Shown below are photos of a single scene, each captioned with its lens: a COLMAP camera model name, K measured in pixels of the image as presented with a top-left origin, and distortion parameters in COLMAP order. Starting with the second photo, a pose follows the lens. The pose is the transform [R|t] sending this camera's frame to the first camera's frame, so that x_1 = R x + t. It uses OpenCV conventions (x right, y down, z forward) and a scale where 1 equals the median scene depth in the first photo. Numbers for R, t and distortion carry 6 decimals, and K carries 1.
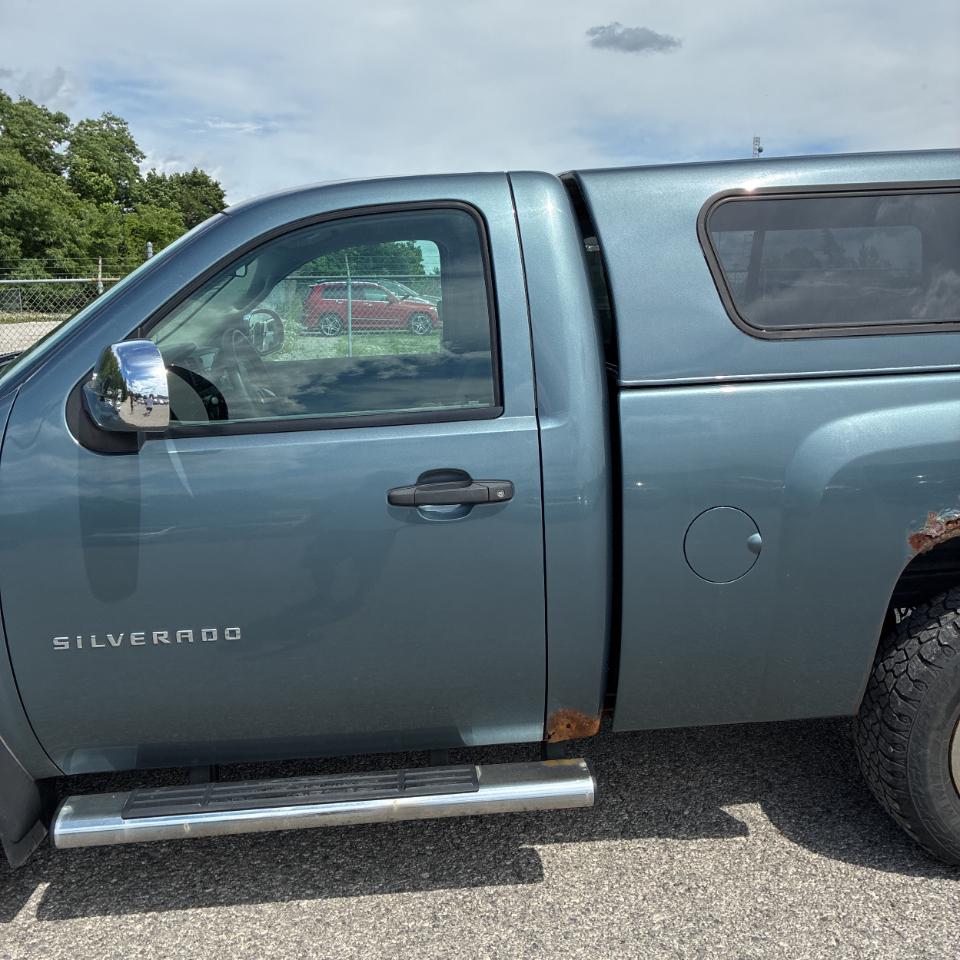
lens RADIAL K [[974.6, 0, 480.7], [0, 974.6, 496.4], [0, 0, 1]] dist [0.044905, -0.001189]
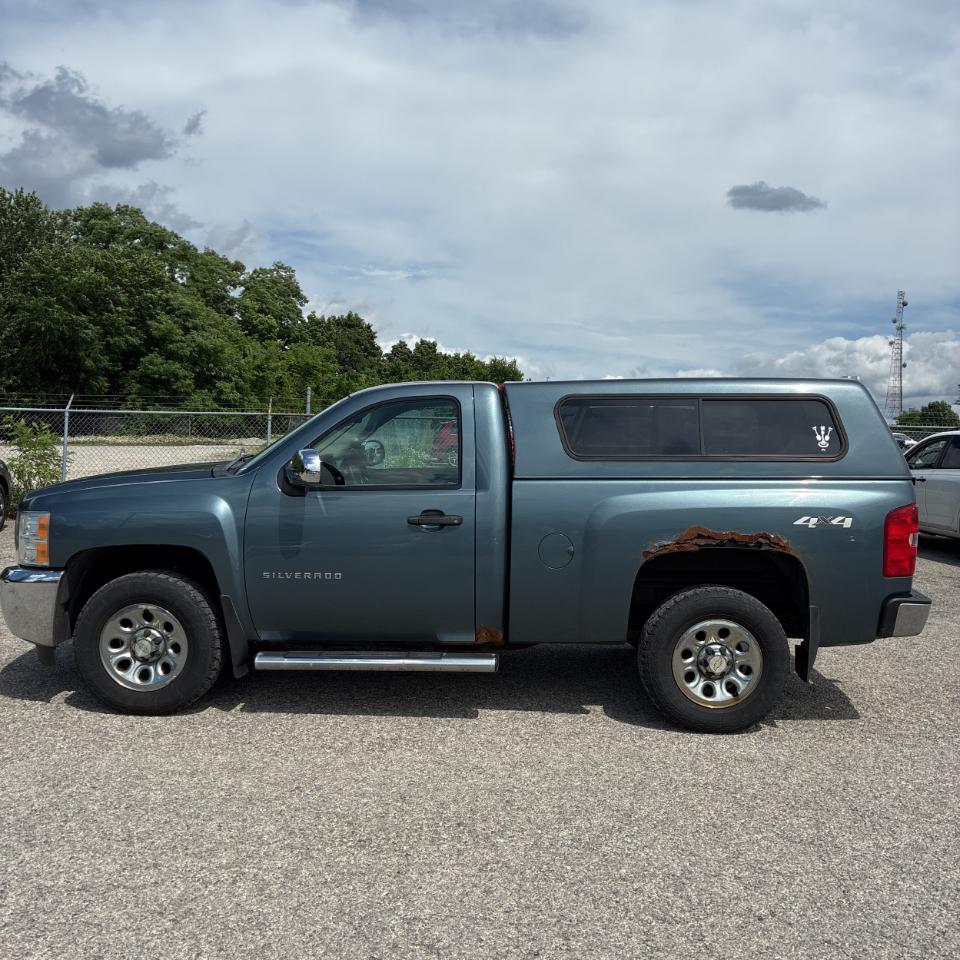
lens RADIAL K [[974.6, 0, 480.7], [0, 974.6, 496.4], [0, 0, 1]] dist [0.044905, -0.001189]
pose [[0.990053, 0.046327, -0.132850, 0.336008], [-0.064197, 0.988959, -0.133559, 0.214445], [0.125196, 0.140759, 0.982096, -1.106801]]
